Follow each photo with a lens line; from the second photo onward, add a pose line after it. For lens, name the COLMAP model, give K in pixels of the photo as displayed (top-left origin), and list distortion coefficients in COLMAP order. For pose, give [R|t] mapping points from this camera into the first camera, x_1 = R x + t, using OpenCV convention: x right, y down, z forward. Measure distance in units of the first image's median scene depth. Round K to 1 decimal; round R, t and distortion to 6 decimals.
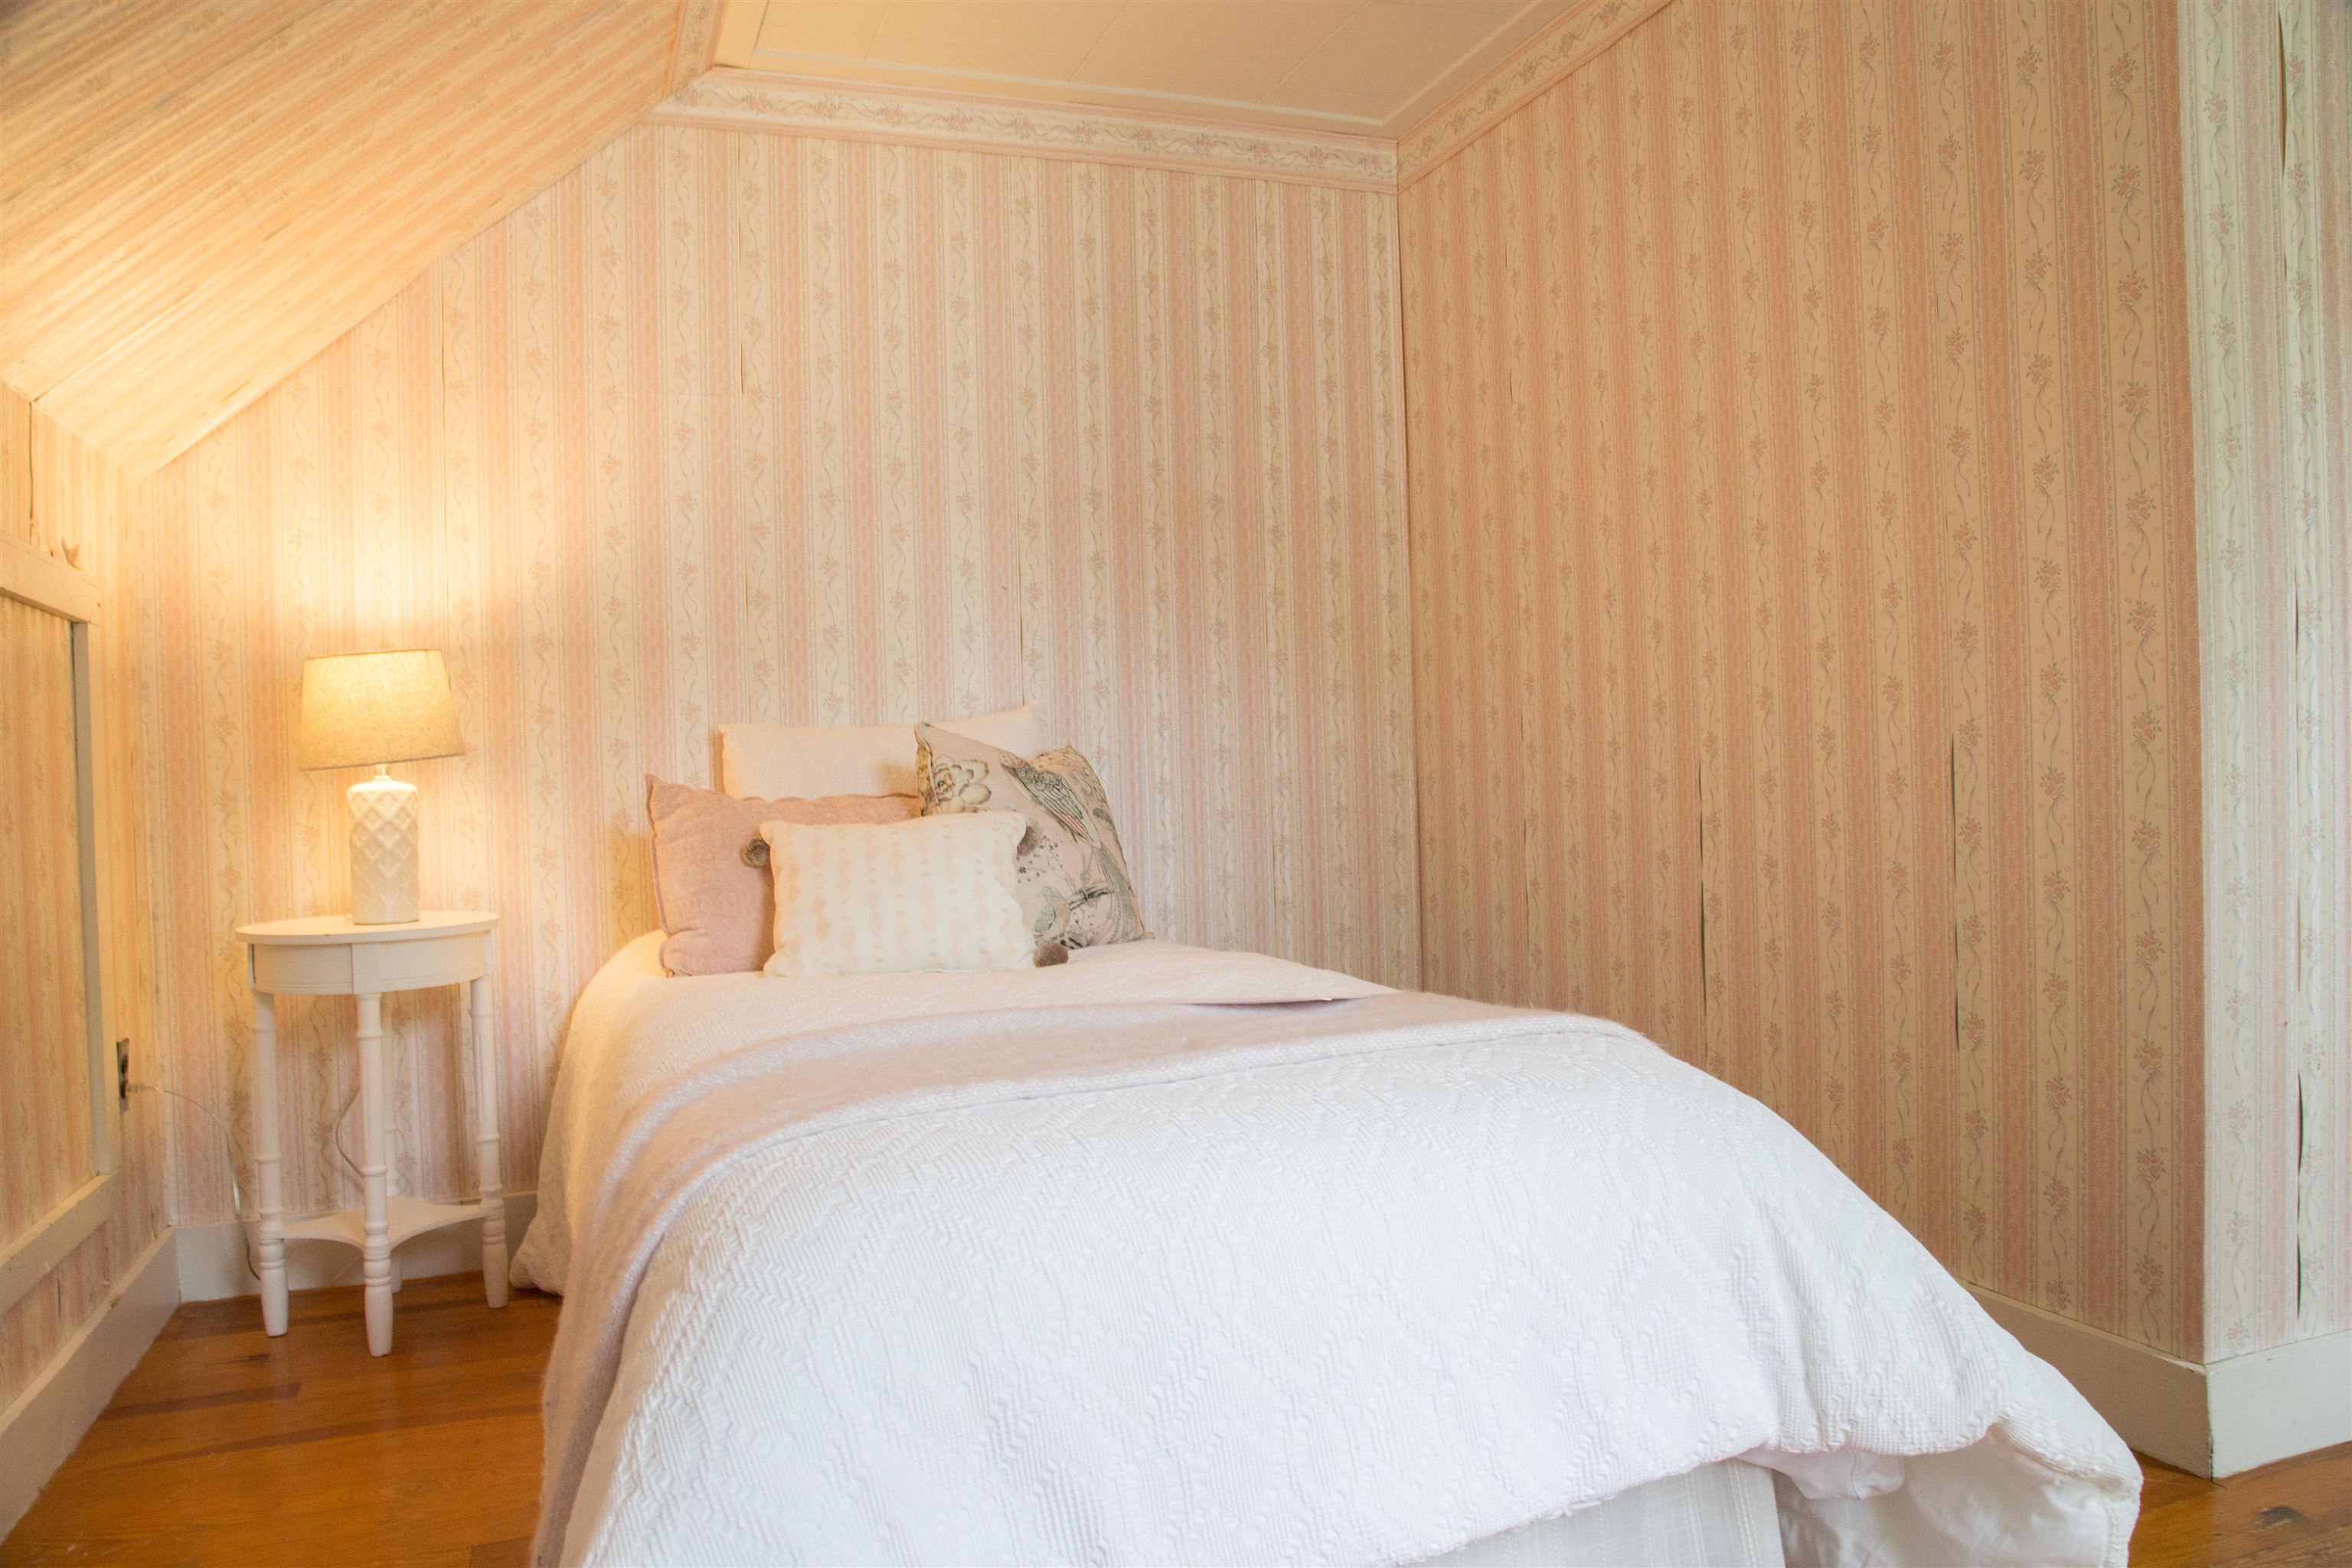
lens RADIAL K [[1618.9, 0, 1178.8], [0, 1618.9, 796.7], [0, 0, 1]] dist [-0.120407, 0.067488]
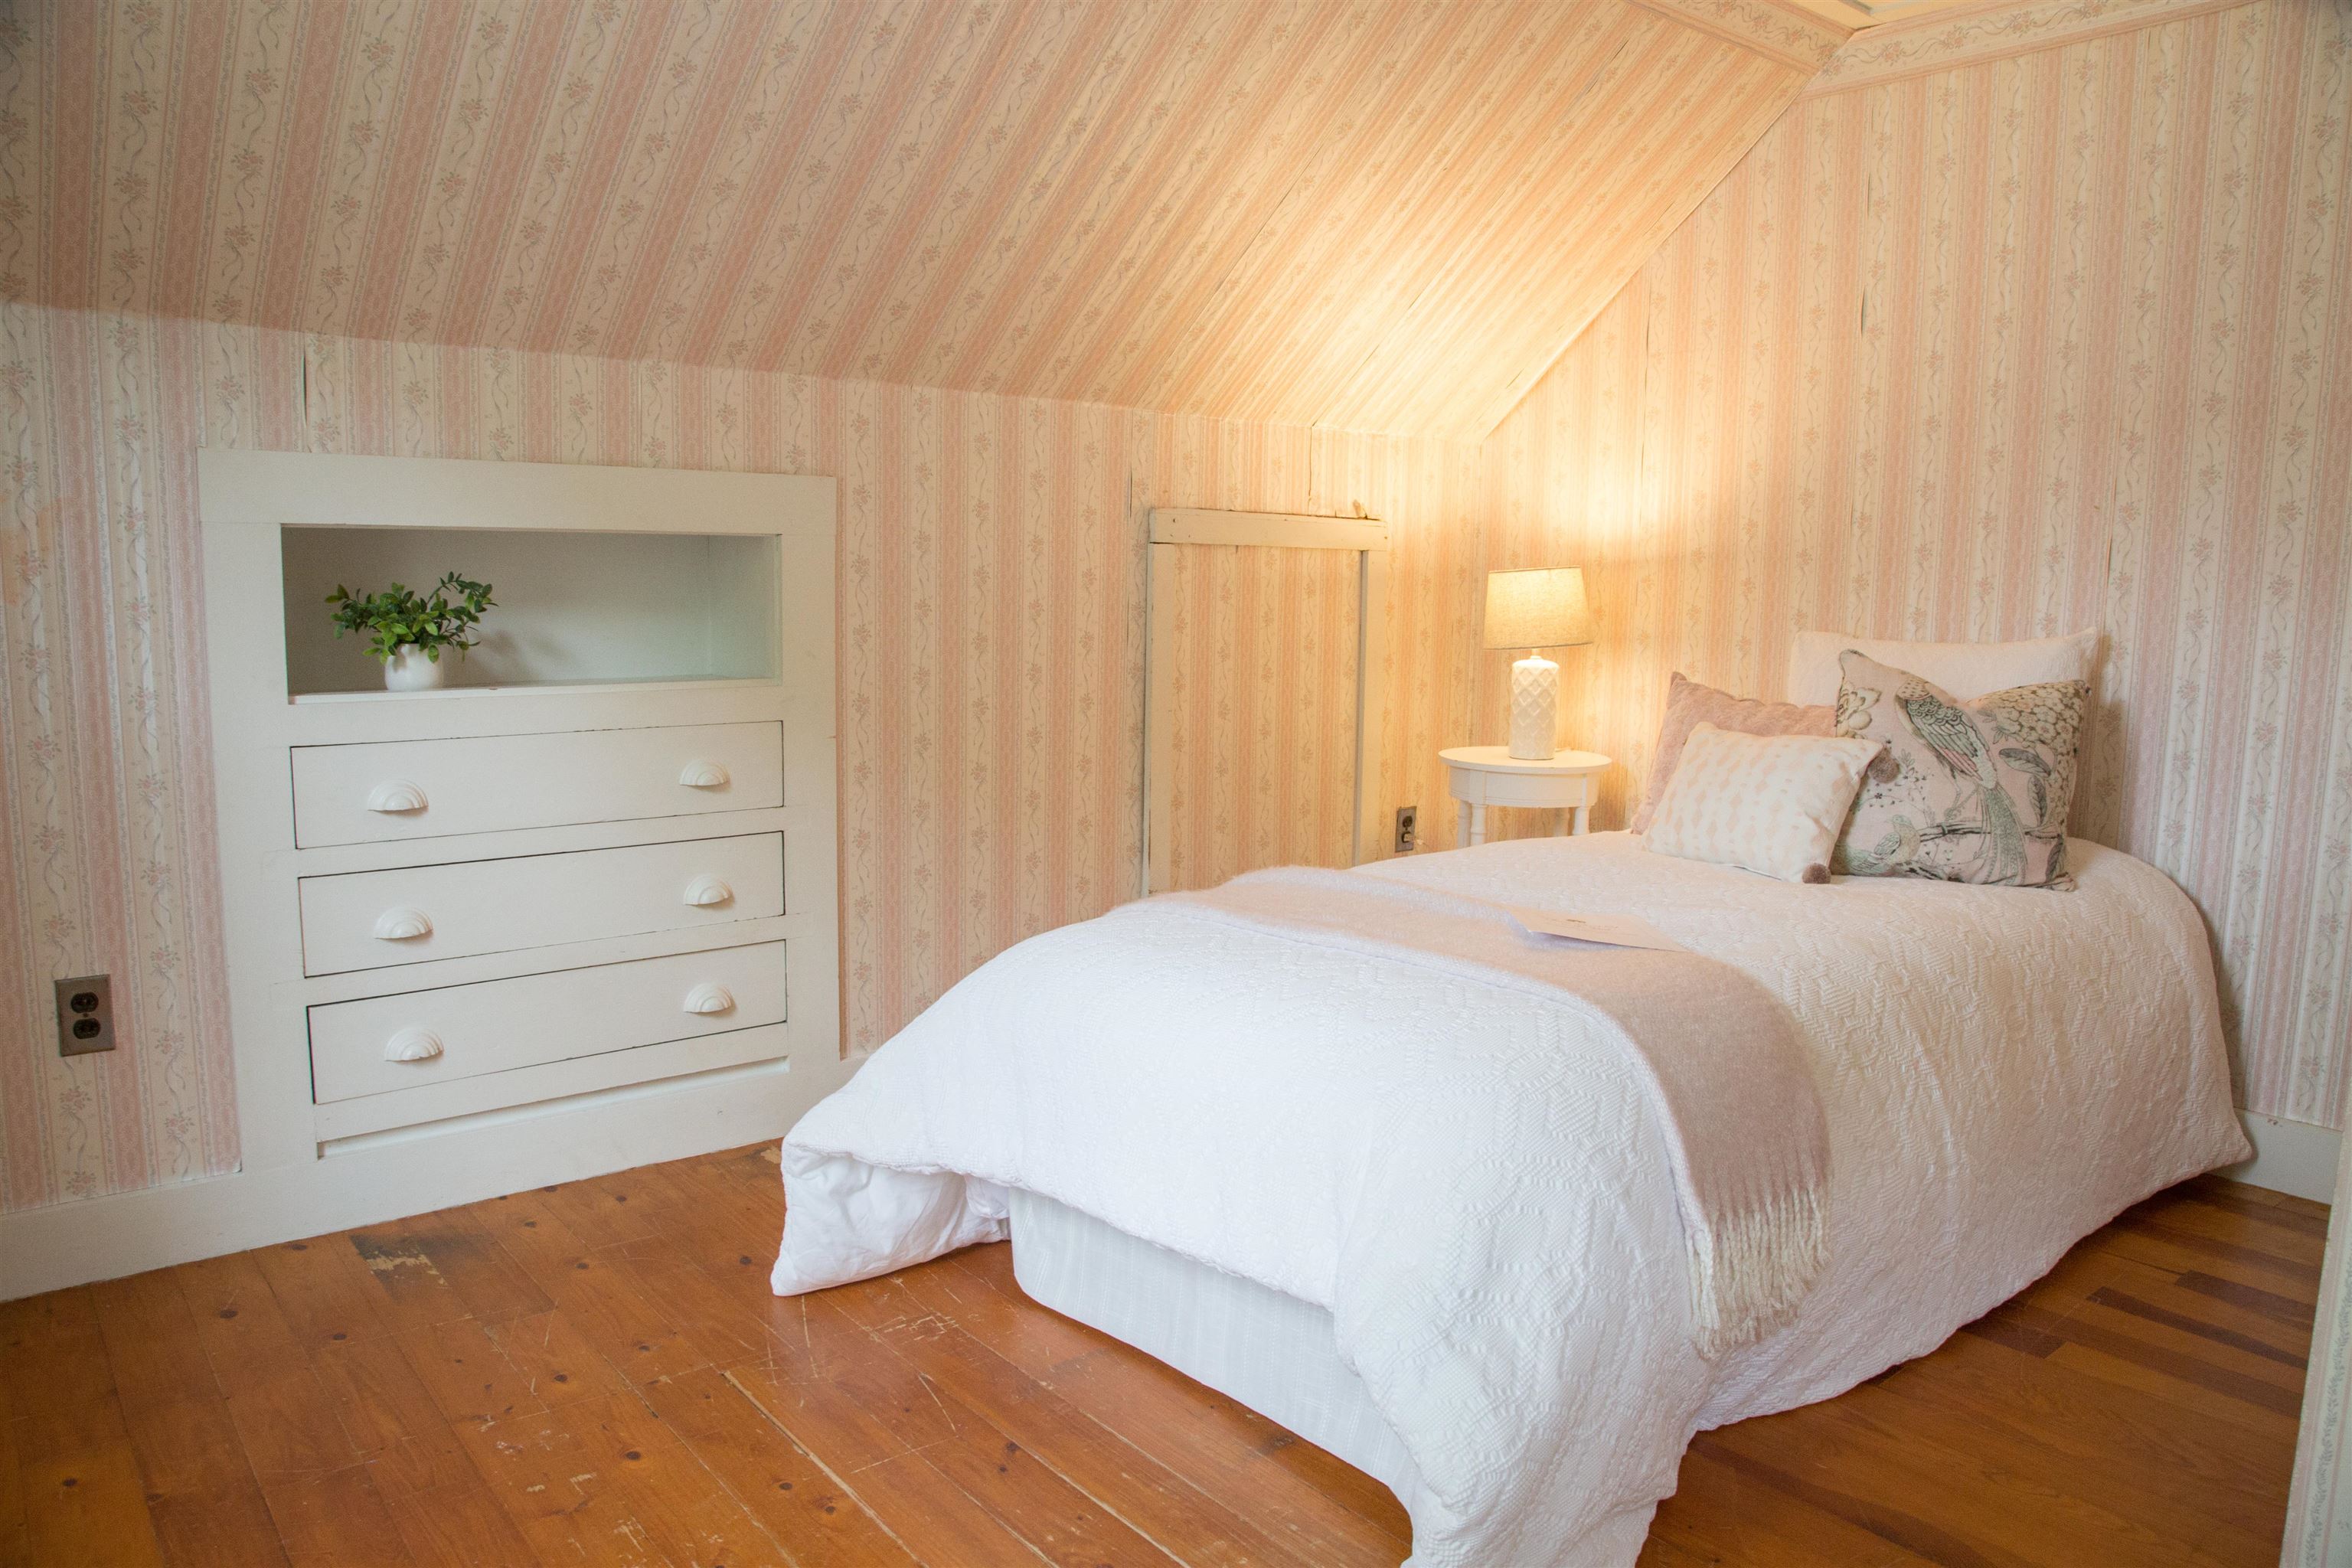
lens RADIAL K [[1618.9, 0, 1175.1], [0, 1618.9, 781.4], [0, 0, 1]] dist [-0.120407, 0.067488]
pose [[0.334228, 0.154834, -0.929687, 0.680761], [-0.041559, 0.987875, 0.149584, -0.096129], [0.941576, -0.011359, 0.336610, 0.192068]]
